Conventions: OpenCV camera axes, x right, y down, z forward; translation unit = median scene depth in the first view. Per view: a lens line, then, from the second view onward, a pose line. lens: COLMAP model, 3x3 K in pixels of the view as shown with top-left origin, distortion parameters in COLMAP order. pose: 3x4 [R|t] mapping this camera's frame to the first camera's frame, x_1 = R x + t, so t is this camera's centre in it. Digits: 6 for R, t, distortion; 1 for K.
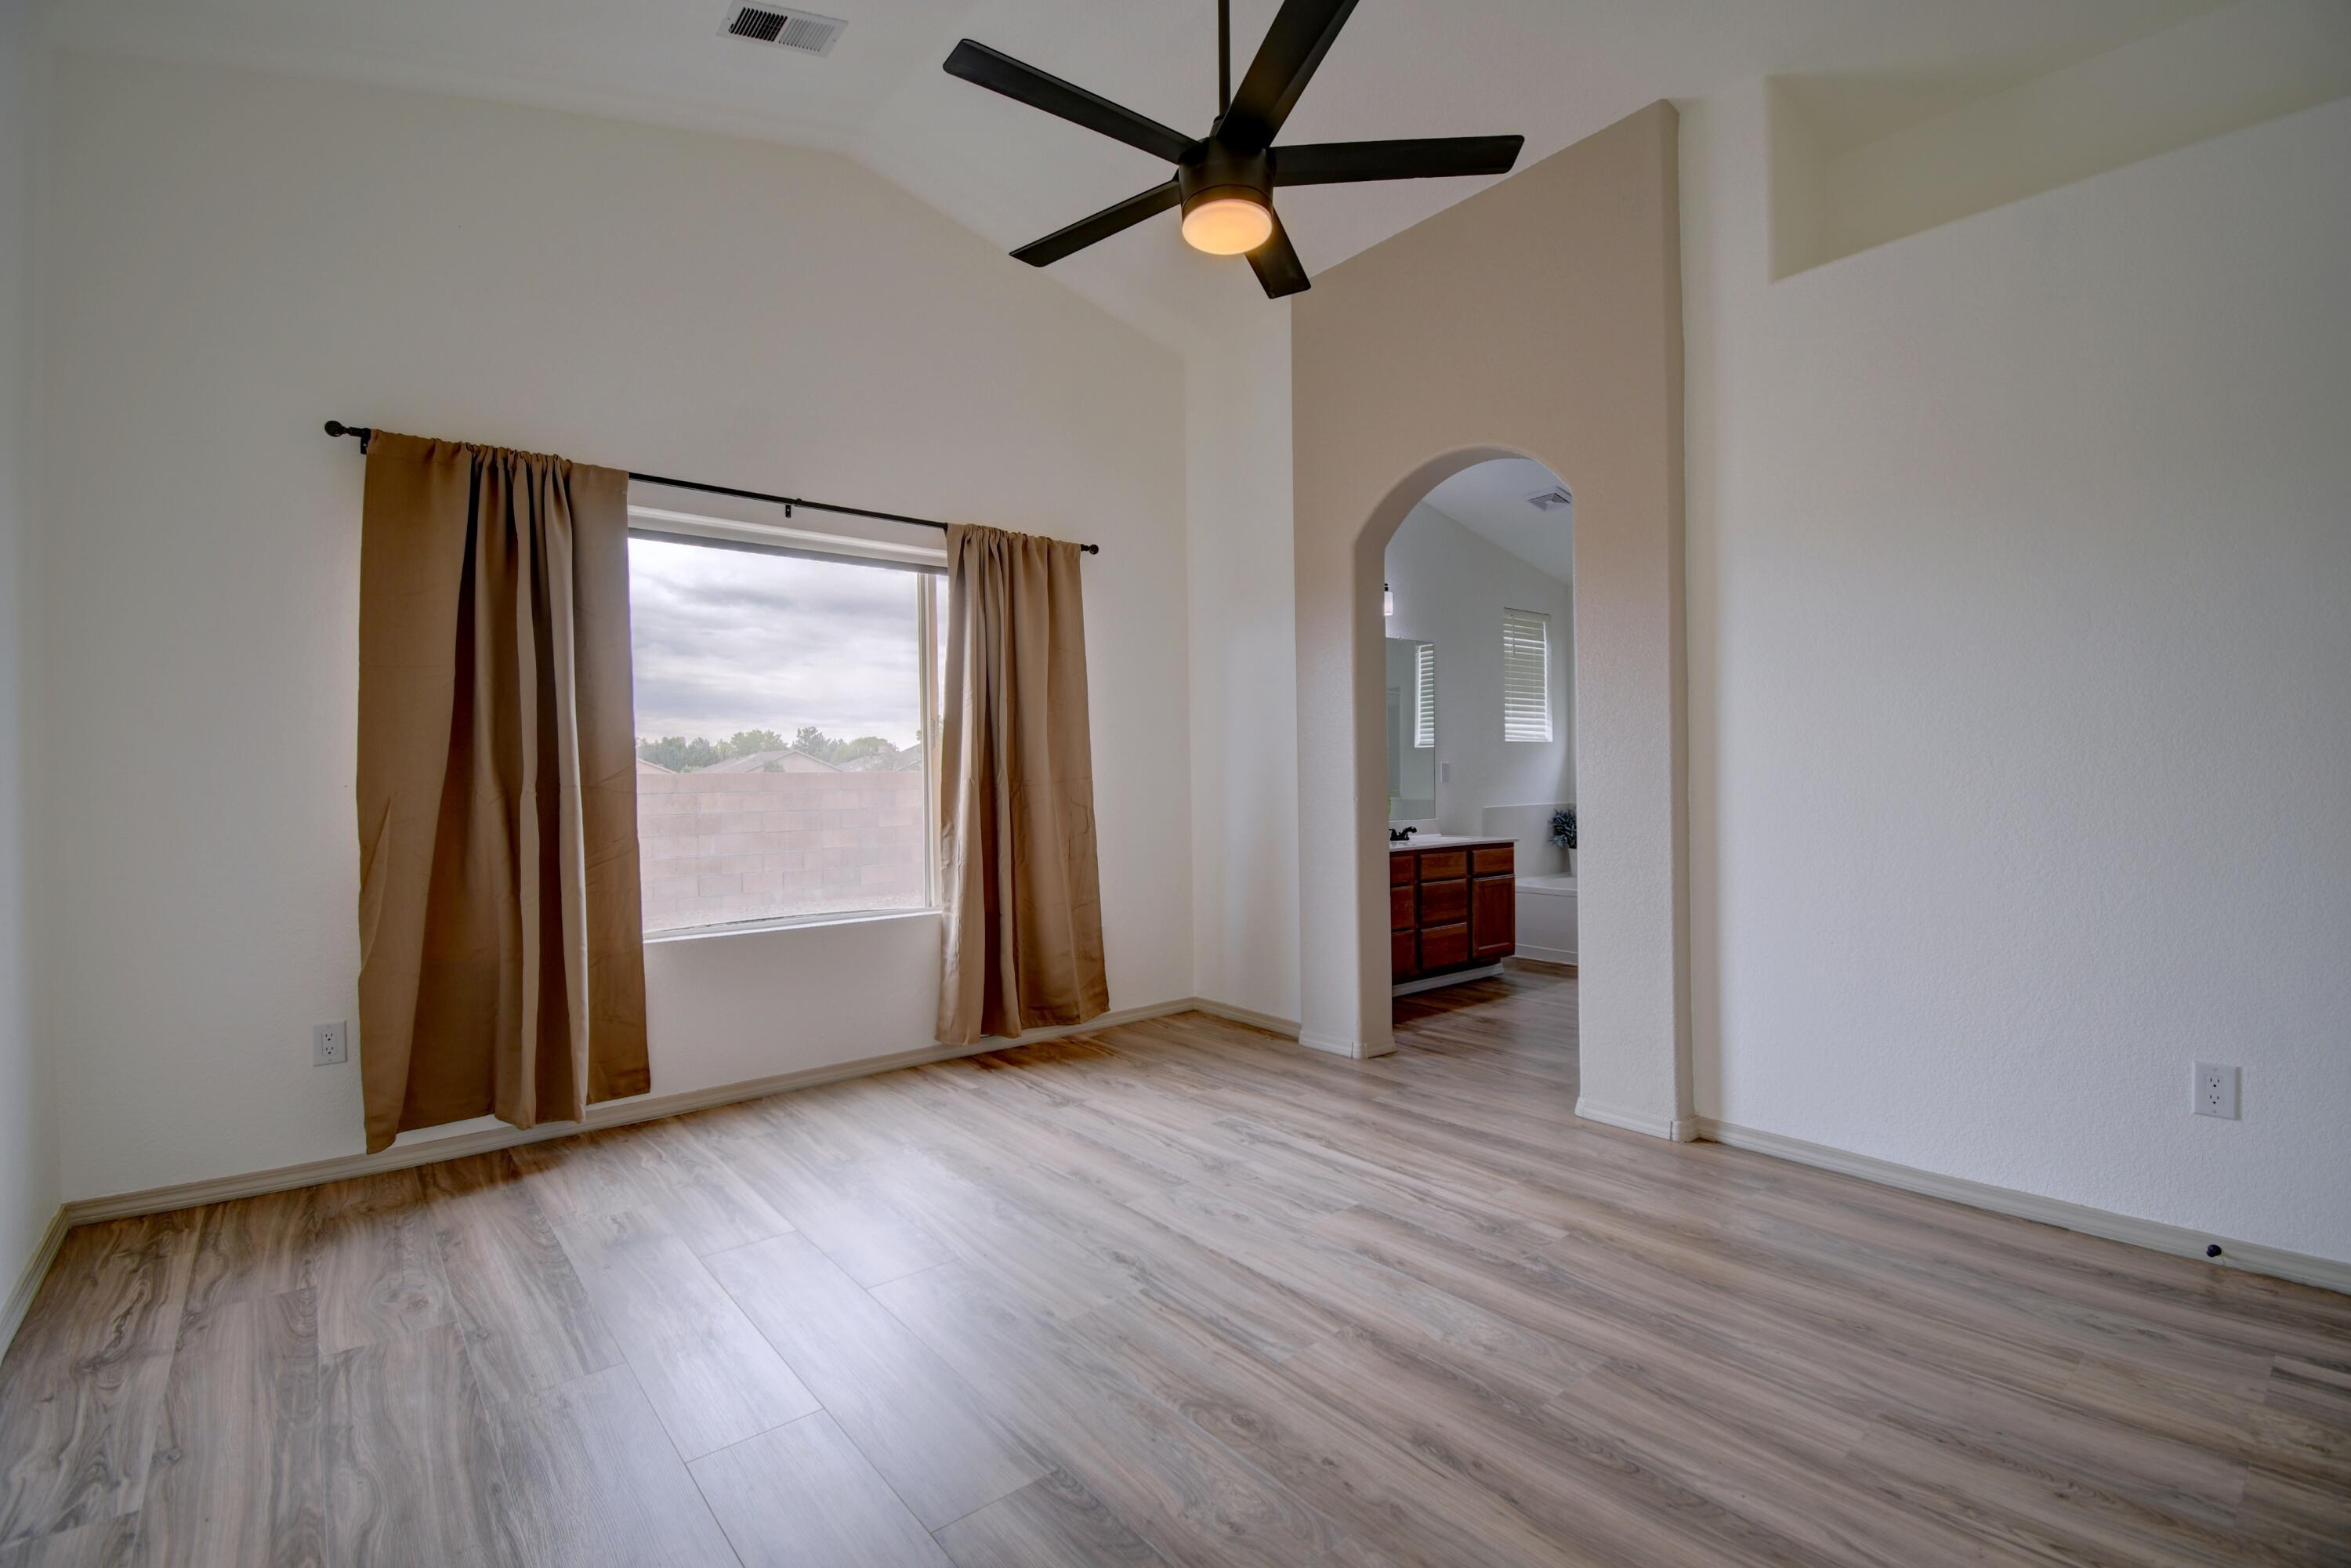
lens RADIAL K [[1061.2, 0, 1157.3], [0, 1061.2, 787.0], [0, 0, 1]] dist [-0.015344, -0.004582]
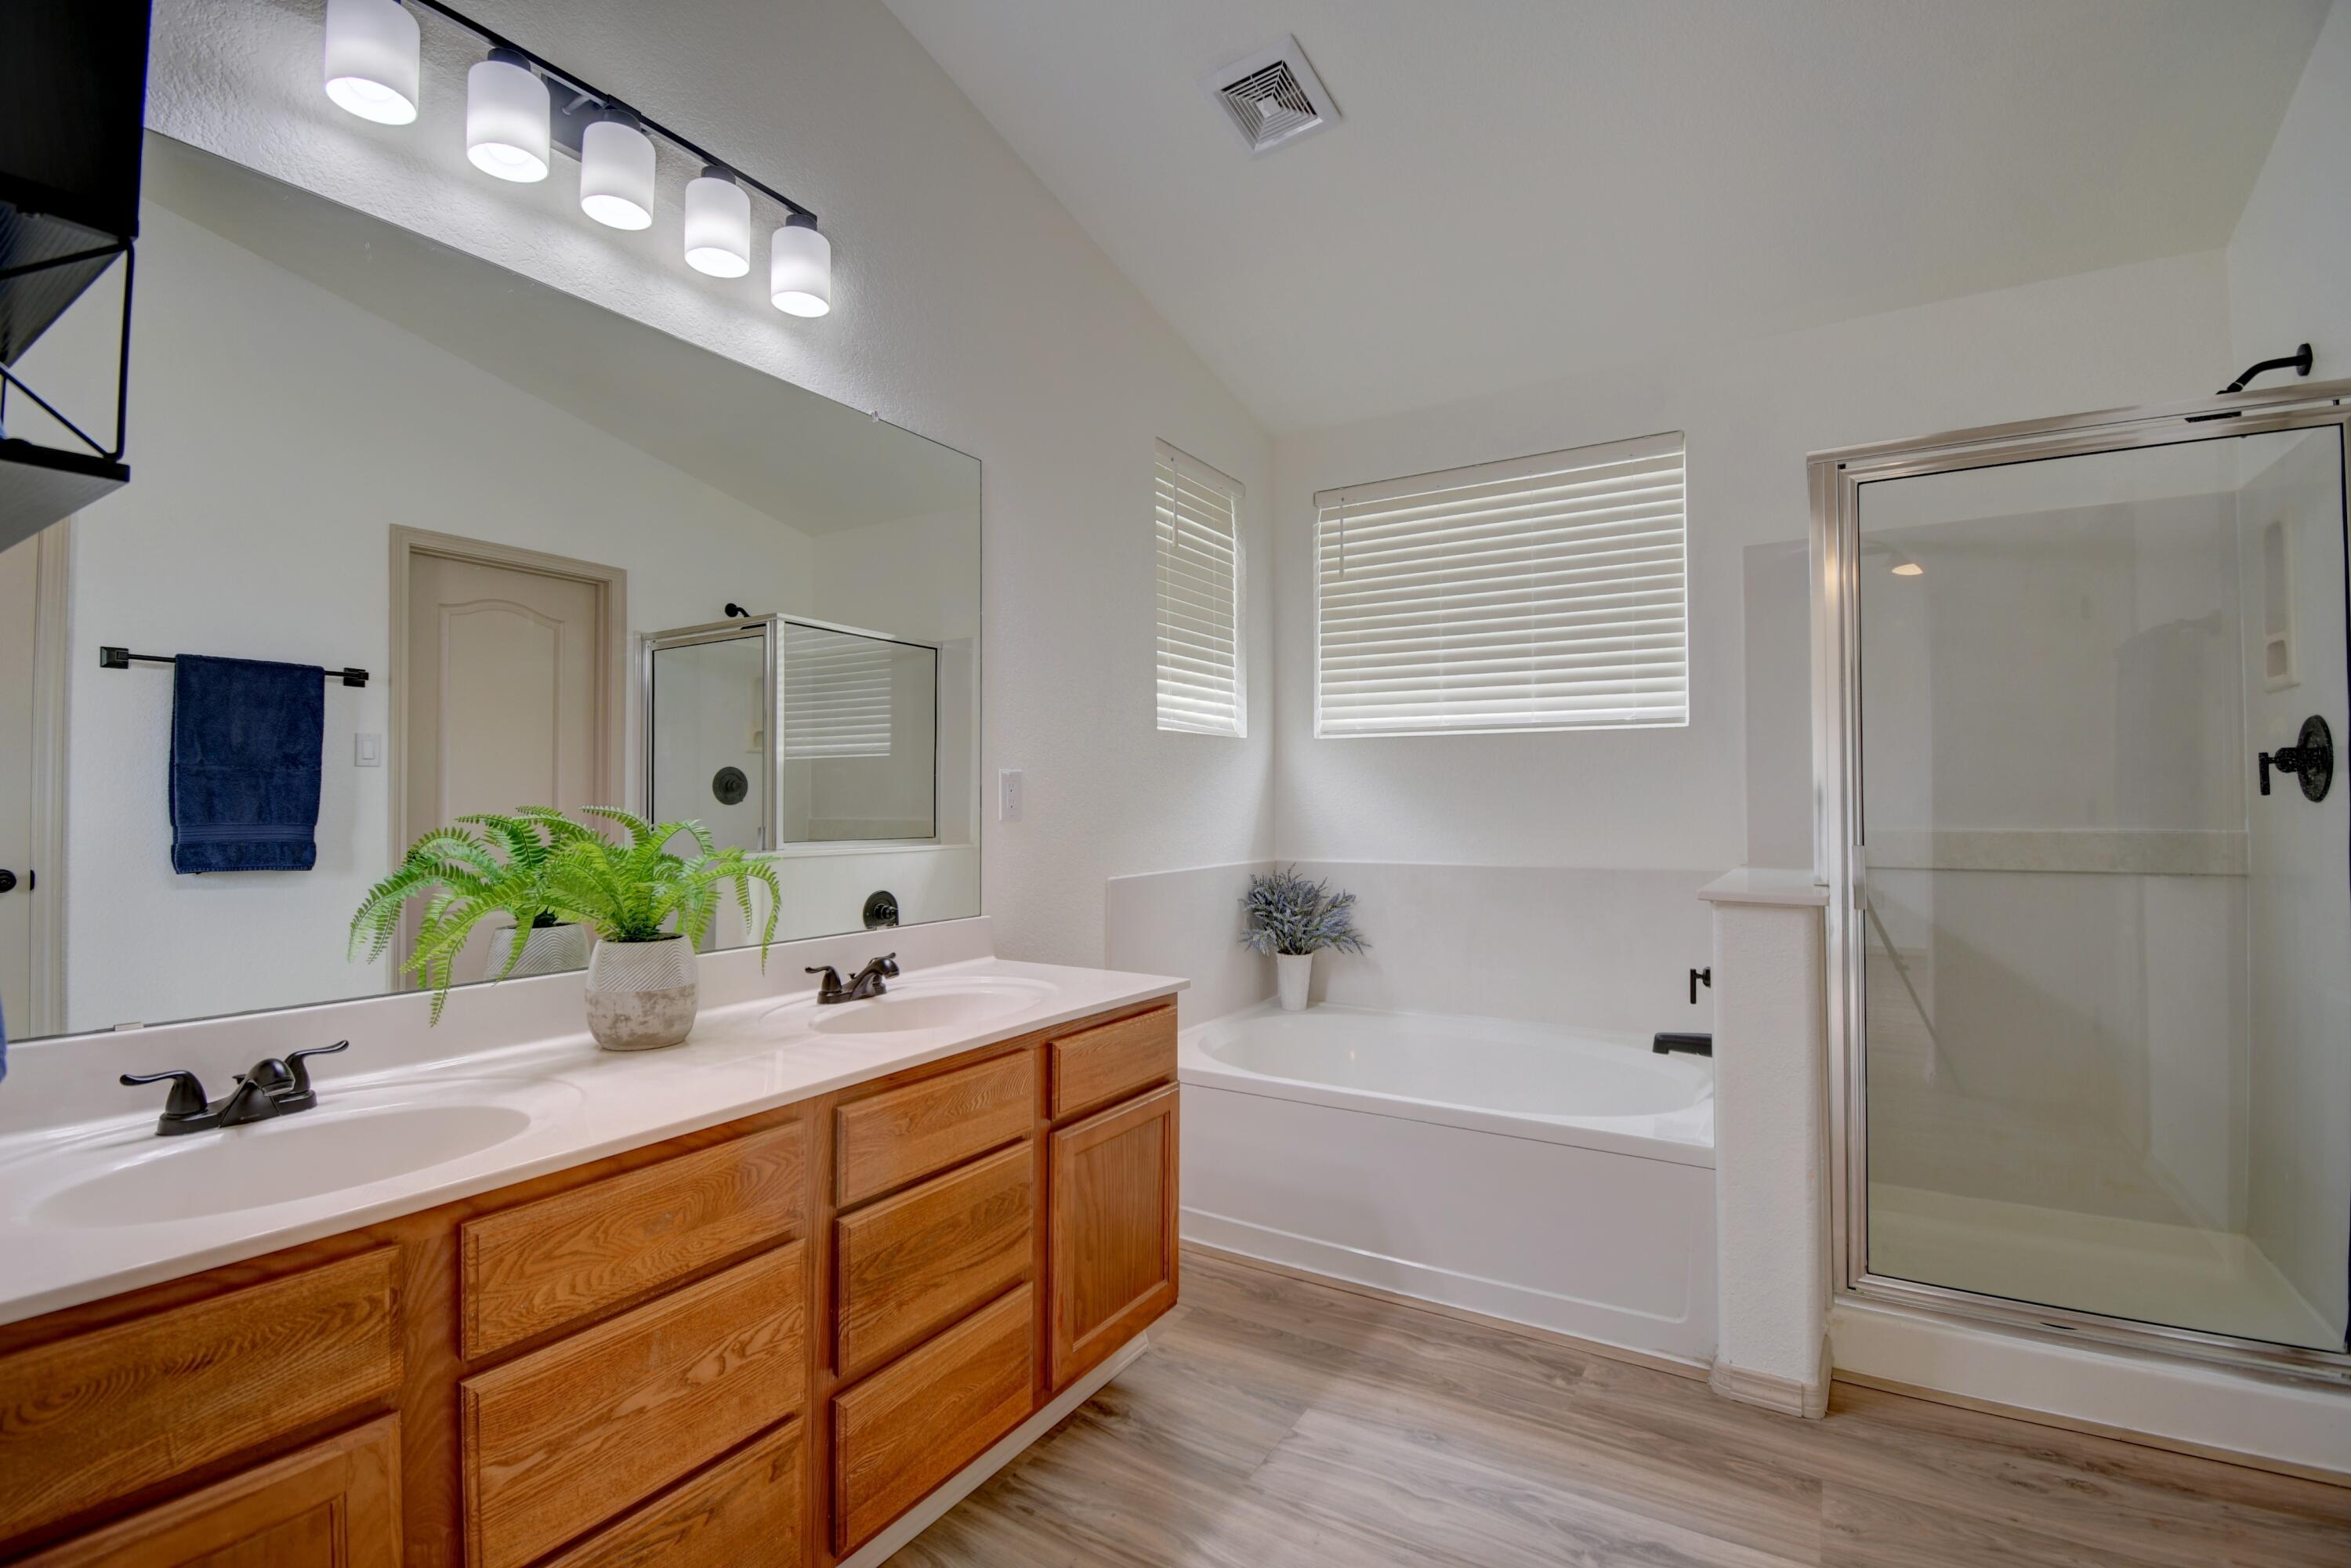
lens RADIAL K [[1061.2, 0, 1180.3], [0, 1061.2, 780.4], [0, 0, 1]] dist [-0.015344, -0.004582]
pose [[0.943725, 0.013970, 0.330436, 0.186589], [-0.003088, 0.999436, -0.033435, -0.006702], [-0.330717, 0.030533, 0.943236, 0.564236]]
